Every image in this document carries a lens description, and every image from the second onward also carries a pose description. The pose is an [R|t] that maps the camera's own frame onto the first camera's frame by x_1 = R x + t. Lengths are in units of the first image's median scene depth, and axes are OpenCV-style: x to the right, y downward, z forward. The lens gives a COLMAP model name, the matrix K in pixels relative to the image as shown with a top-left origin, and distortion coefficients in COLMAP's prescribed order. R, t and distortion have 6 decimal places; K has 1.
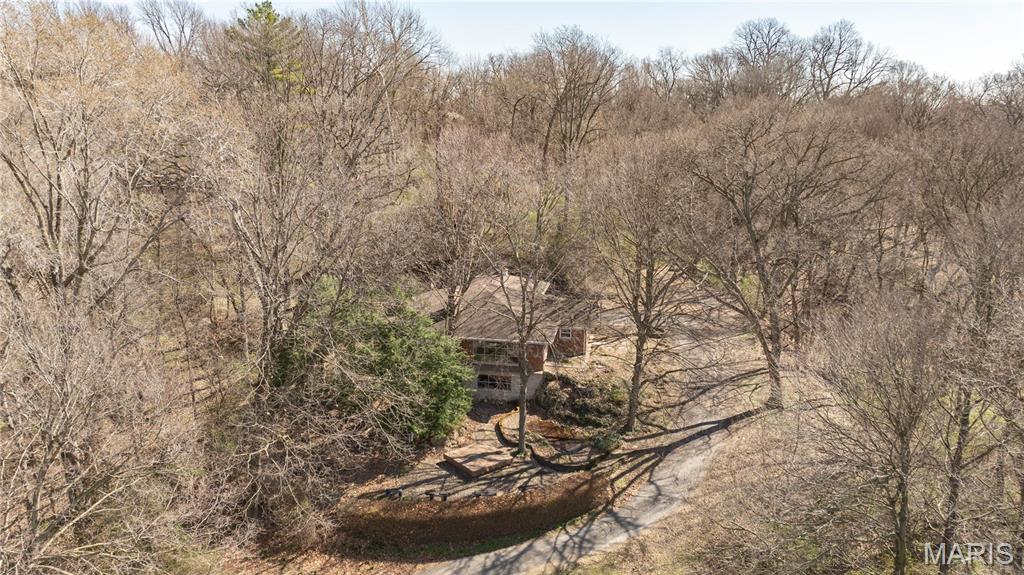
lens RADIAL K [[717.0, 0, 513.6], [0, 717.0, 287.6], [0, 0, 1]] dist [-0.025527, 0.017040]
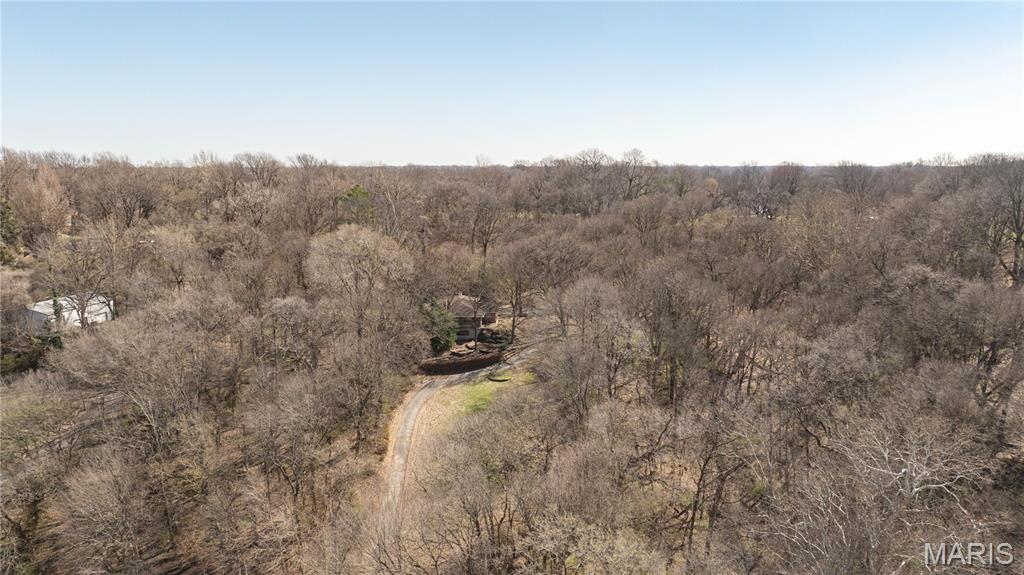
lens RADIAL K [[717.0, 0, 512.1], [0, 717.0, 287.5], [0, 0, 1]] dist [-0.025527, 0.017040]
pose [[0.991654, -0.042225, 0.121814, -0.180572], [0.049364, 0.997199, -0.056190, 0.130110], [-0.119101, 0.061734, 0.990961, -1.875743]]
